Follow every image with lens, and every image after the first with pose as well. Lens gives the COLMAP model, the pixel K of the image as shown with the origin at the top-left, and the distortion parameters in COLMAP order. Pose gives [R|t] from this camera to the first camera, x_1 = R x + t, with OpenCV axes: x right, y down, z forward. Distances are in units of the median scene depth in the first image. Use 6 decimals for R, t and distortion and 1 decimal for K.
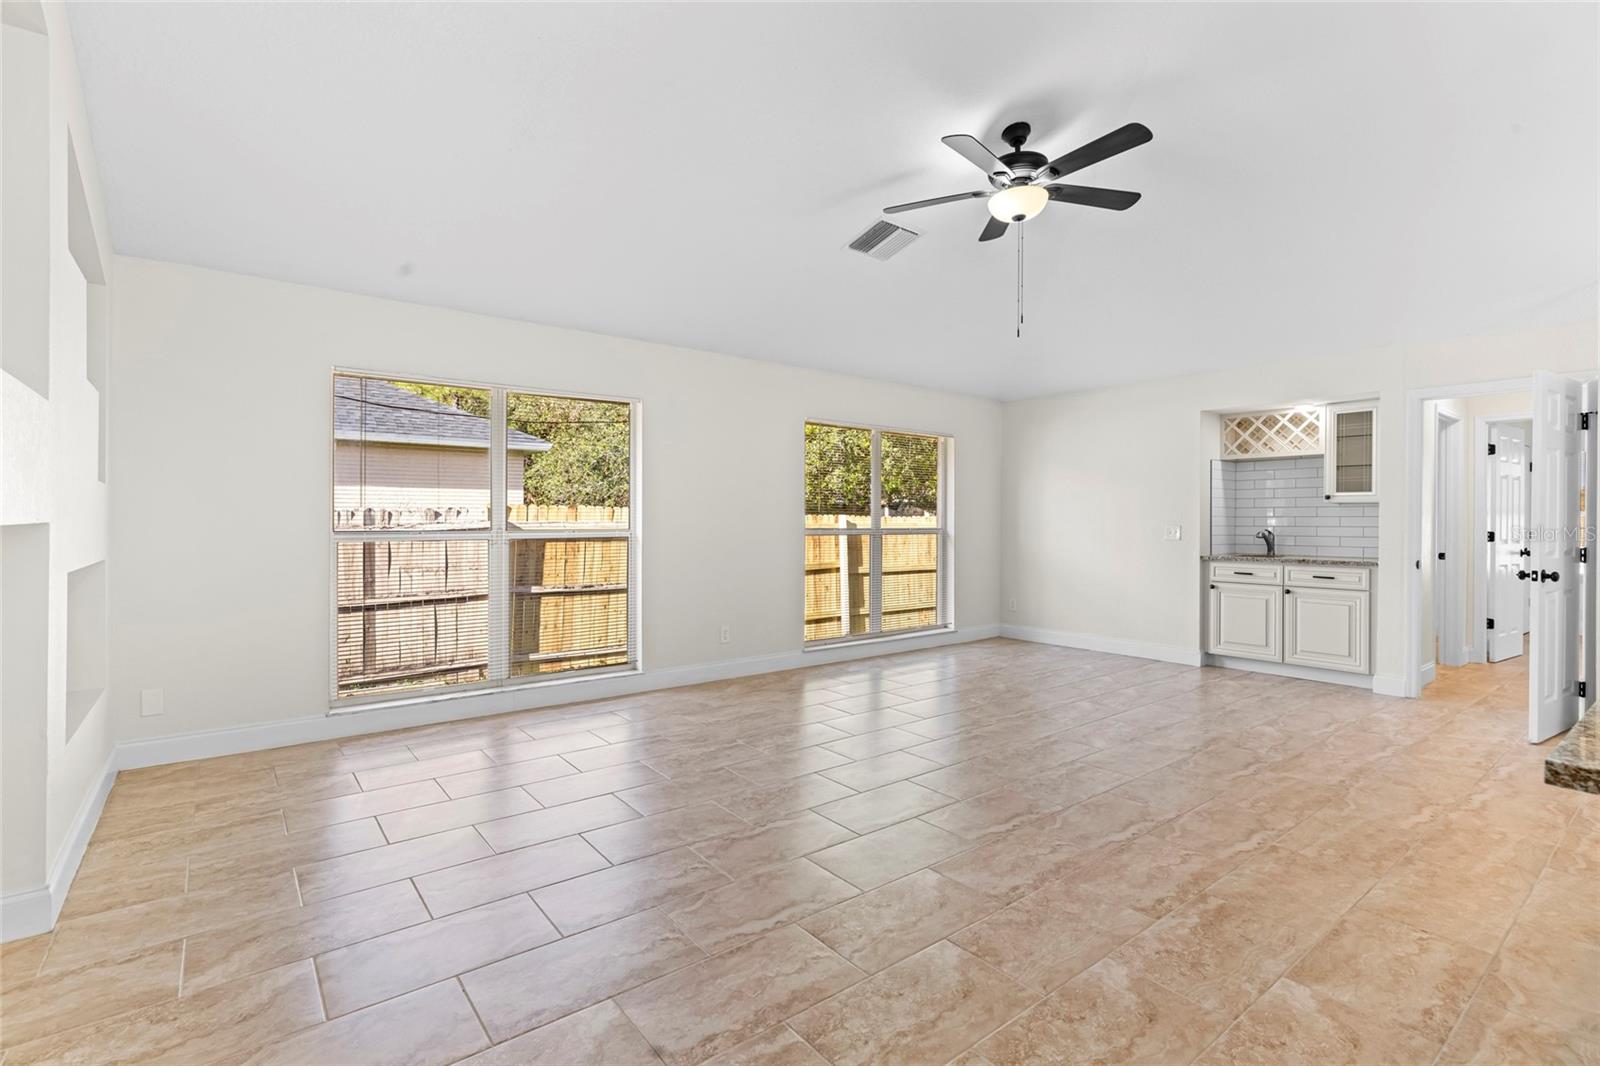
lens RADIAL K [[747.6, 0, 796.6], [0, 747.6, 532.7], [0, 0, 1]] dist [-0.007504, 0.000676]
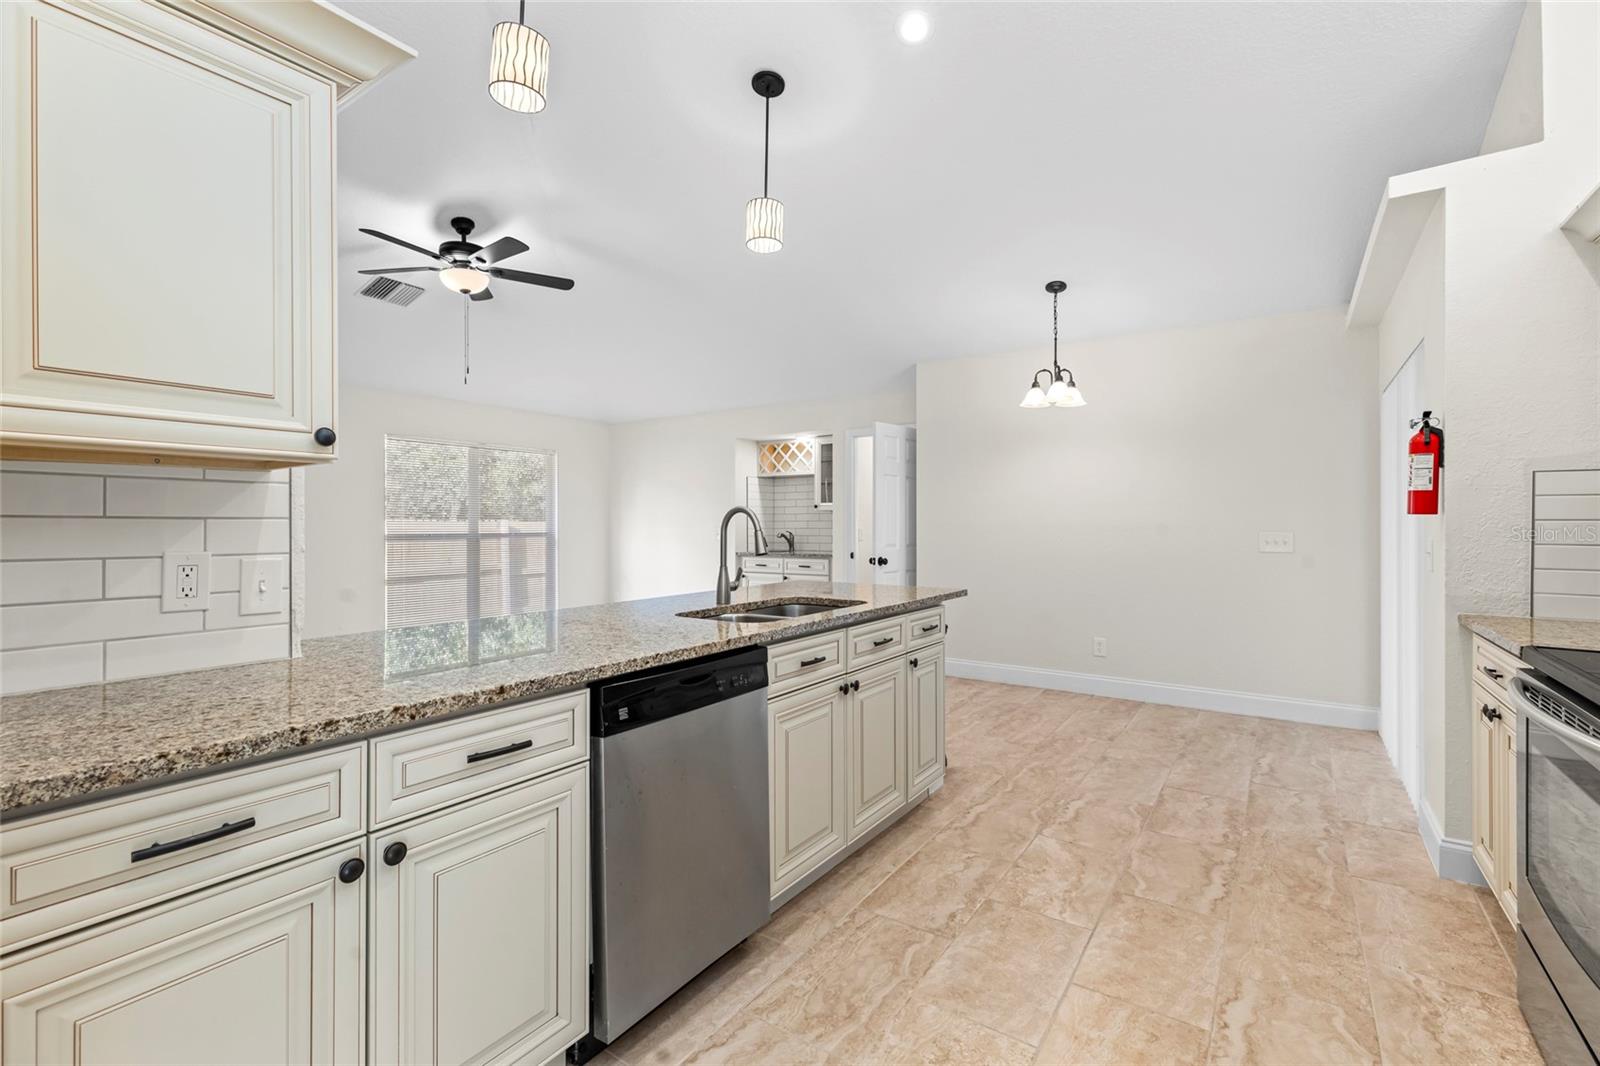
lens RADIAL K [[723.9, 0, 798.9], [0, 723.9, 520.7], [0, 0, 1]] dist [0.004461, 0.000651]
pose [[0.952791, -0.003548, 0.303605, 0.286426], [0.009975, 0.999758, -0.019620, 0.002902], [-0.303462, 0.021722, 0.952596, -0.221190]]
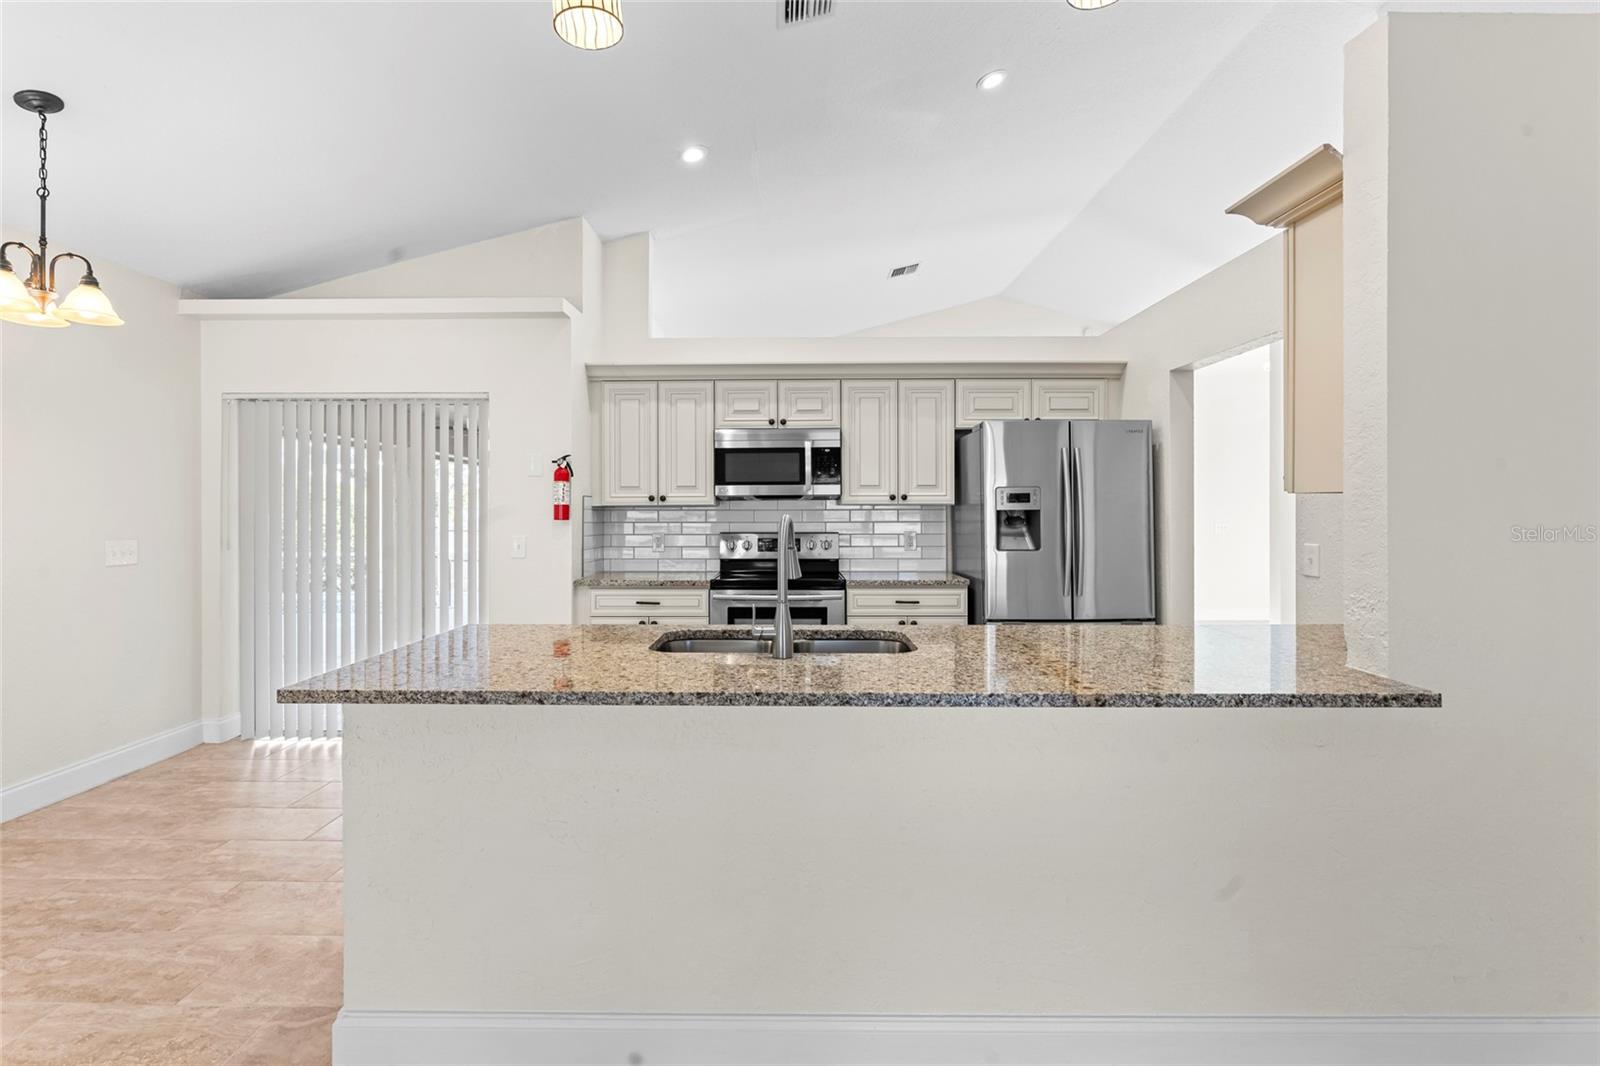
lens RADIAL K [[747.6, 0, 775.4], [0, 747.6, 513.2], [0, 0, 1]] dist [-0.007504, 0.000676]
pose [[-0.775812, -0.004001, 0.630951, 0.175330], [0.012795, 0.999675, 0.022071, -0.025195], [-0.630834, 0.025196, -0.775508, 0.504935]]
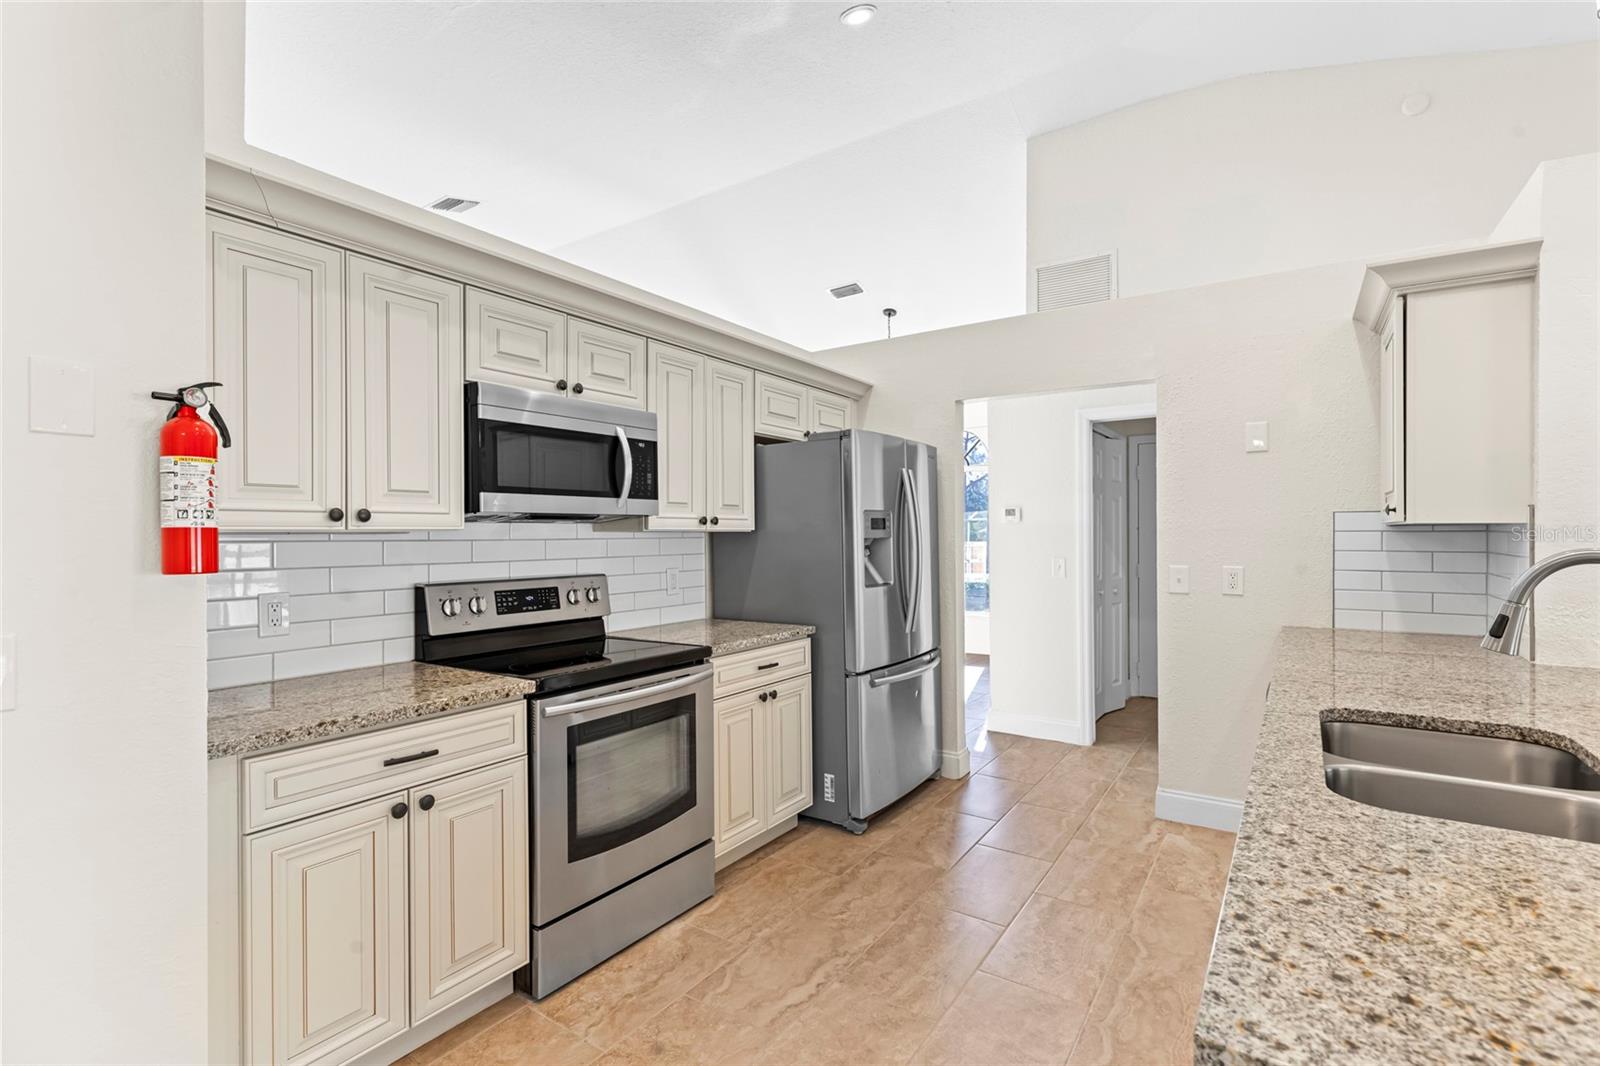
lens RADIAL K [[747.6, 0, 801.0], [0, 747.6, 532.8], [0, 0, 1]] dist [-0.007504, 0.000676]
pose [[-0.953150, 0.000329, -0.302497, 0.667943], [-0.004887, 0.999852, 0.016485, -0.023696], [0.302458, 0.017191, -0.953008, 0.366207]]
